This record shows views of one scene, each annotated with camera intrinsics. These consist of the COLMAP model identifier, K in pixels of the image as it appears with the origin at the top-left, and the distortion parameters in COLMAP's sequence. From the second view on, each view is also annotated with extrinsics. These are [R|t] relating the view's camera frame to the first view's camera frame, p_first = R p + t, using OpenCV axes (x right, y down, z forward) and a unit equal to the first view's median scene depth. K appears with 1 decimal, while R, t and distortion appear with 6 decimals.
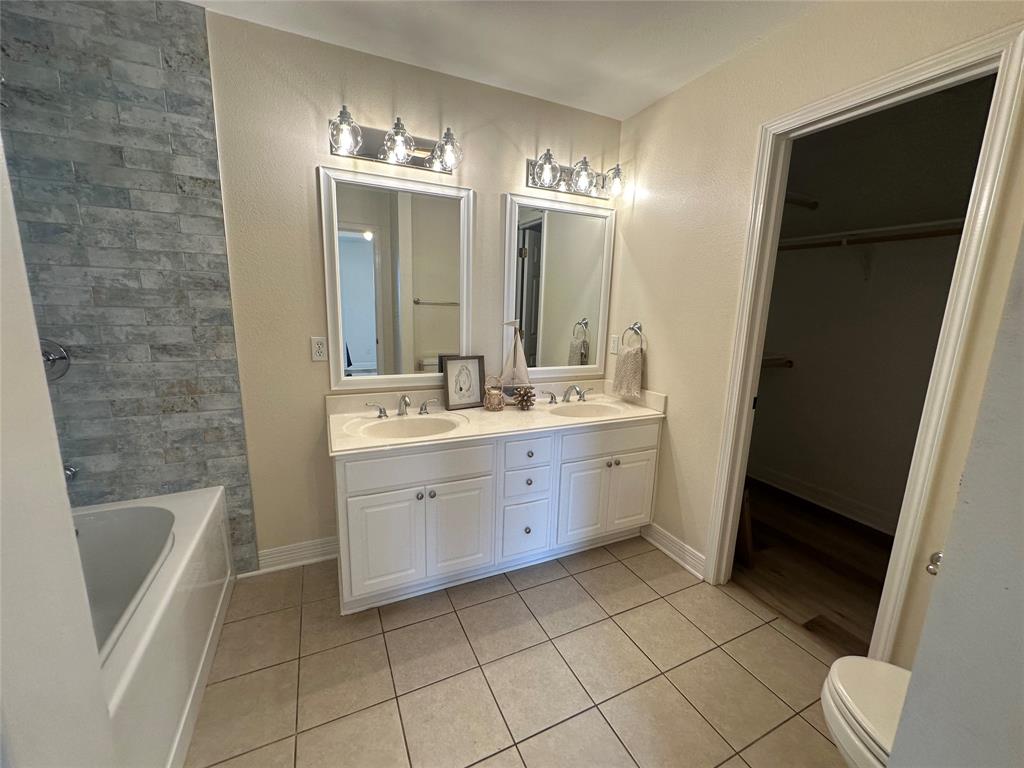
lens RADIAL K [[409.5, 0, 512.0], [0, 409.5, 384.0], [0, 0, 1]] dist [-0.001625, -0.000408]
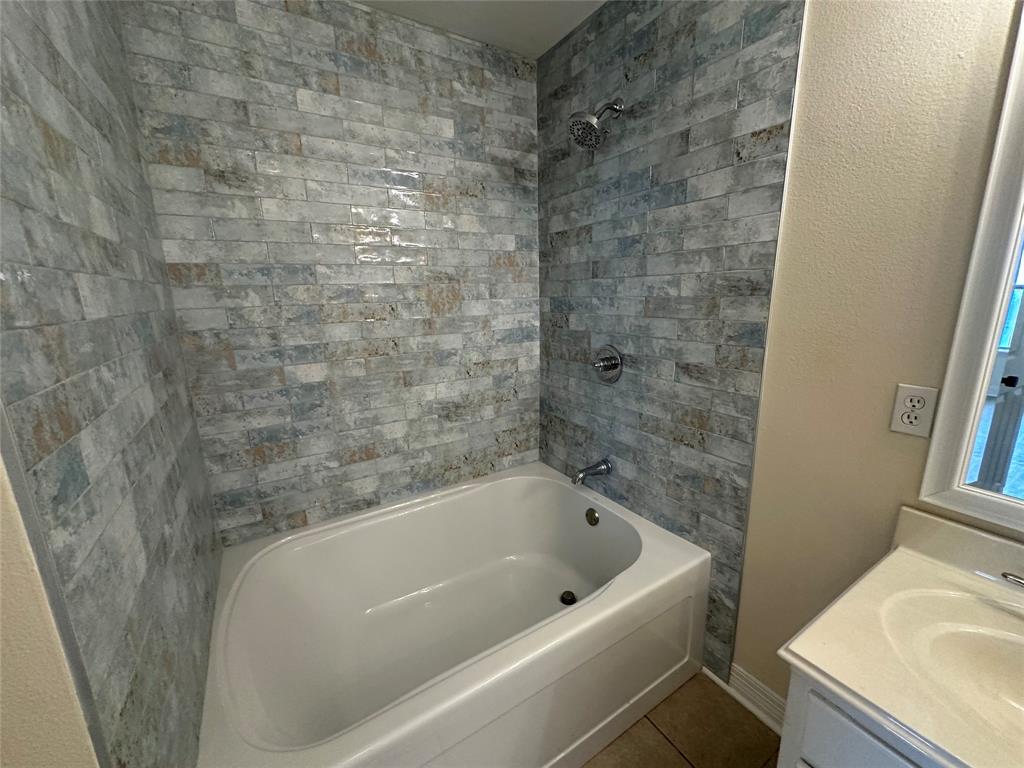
lens RADIAL K [[409.5, 0, 512.0], [0, 409.5, 384.0], [0, 0, 1]] dist [-0.001625, -0.000408]
pose [[0.118740, 0.185251, -0.975491, -0.075895], [-0.166472, 0.972249, 0.164371, -0.133315], [0.978871, 0.142875, 0.146284, 0.536627]]
